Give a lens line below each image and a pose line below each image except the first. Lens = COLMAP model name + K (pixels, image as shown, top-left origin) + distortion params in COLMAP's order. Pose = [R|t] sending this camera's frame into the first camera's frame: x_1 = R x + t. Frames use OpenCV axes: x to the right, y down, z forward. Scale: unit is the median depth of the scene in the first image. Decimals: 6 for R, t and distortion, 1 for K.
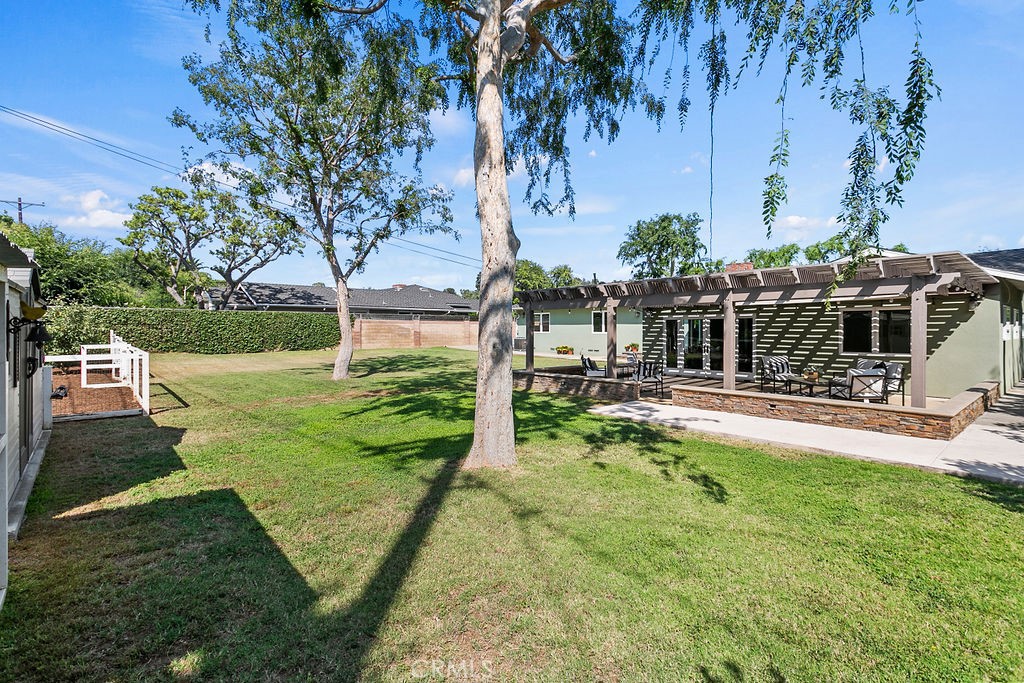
lens RADIAL K [[487.6, 0, 509.4], [0, 487.6, 327.5], [0, 0, 1]] dist [0.001753, 0.002462]
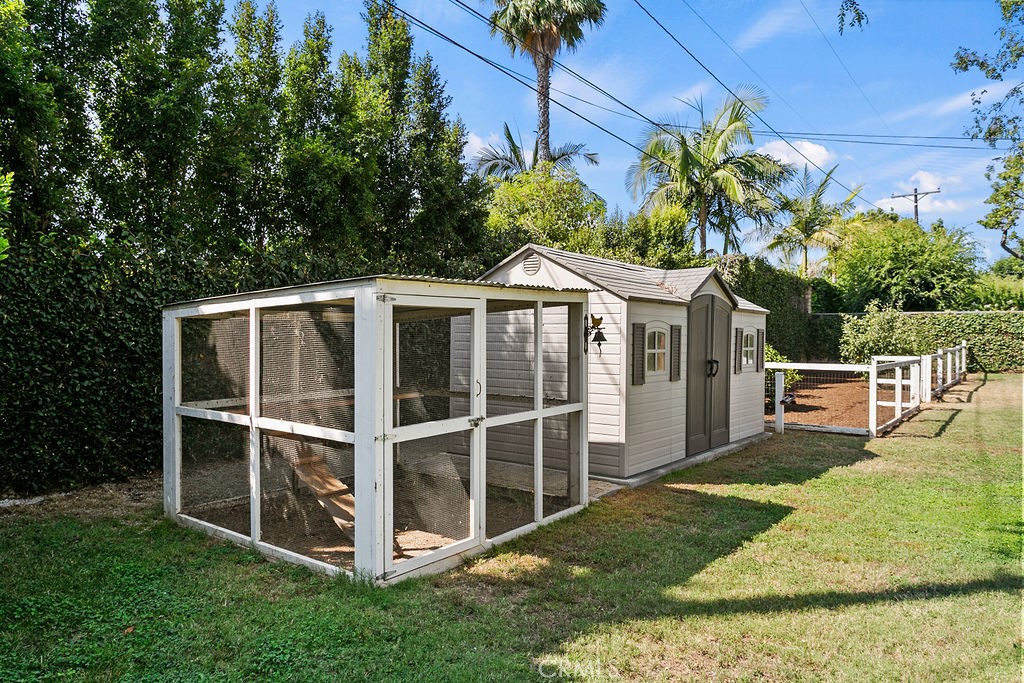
lens RADIAL K [[713.6, 0, 509.0], [0, 713.6, 345.7], [0, 0, 1]] dist [0.004050, 0.000956]
pose [[0.211825, 0.015896, -0.977178, 0.608538], [-0.007224, 0.999866, 0.014699, 0.006766], [0.977281, 0.003945, 0.211912, 0.178501]]
